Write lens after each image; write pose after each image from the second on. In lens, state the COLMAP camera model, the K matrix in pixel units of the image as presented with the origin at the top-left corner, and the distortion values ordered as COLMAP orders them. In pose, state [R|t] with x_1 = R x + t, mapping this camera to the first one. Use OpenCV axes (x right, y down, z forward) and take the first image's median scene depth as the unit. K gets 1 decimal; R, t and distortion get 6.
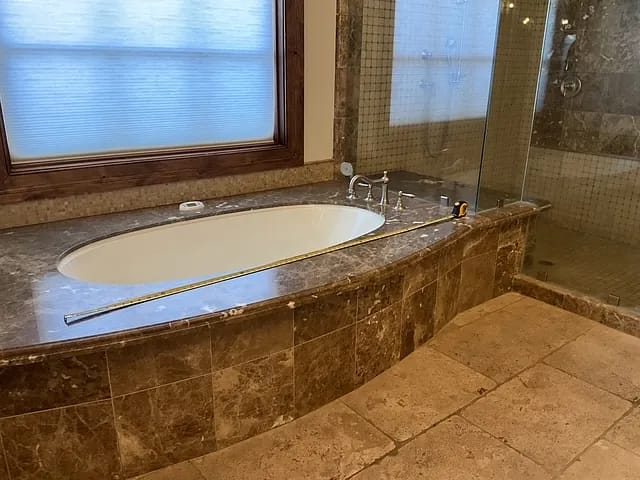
lens RADIAL K [[525.9, 0, 320.0], [0, 525.9, 240.0], [0, 0, 1]] dist [0.106443, -0.198640]
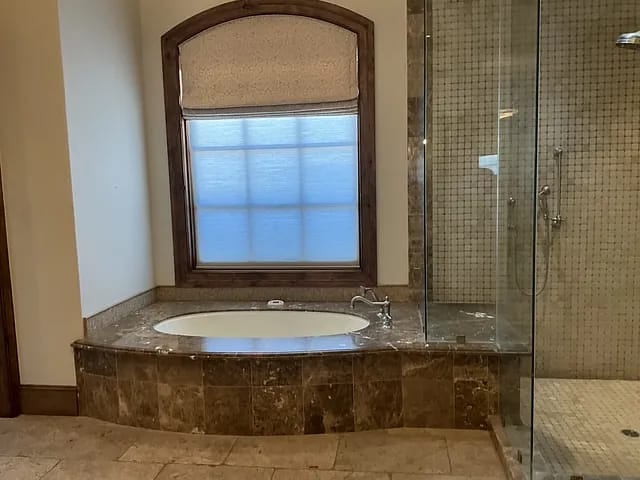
lens RADIAL K [[525.9, 0, 320.0], [0, 525.9, 240.0], [0, 0, 1]] dist [0.106443, -0.198640]
pose [[0.686648, 0.043838, -0.725667, 0.916432], [-0.194323, 0.972928, -0.125099, -0.072708], [0.700538, 0.226913, 0.676578, 0.000501]]
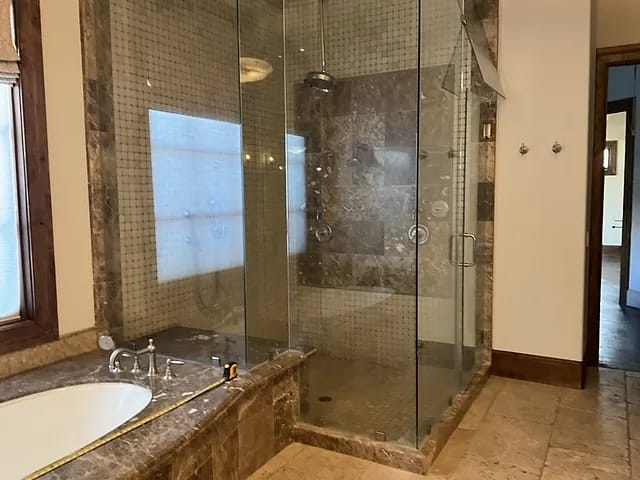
lens RADIAL K [[525.9, 0, 320.0], [0, 525.9, 240.0], [0, 0, 1]] dist [0.106443, -0.198640]
pose [[0.924205, -0.060035, 0.377148, 0.054618], [0.146075, 0.968040, -0.203866, -0.063669], [-0.352856, 0.243506, 0.903437, -0.017429]]
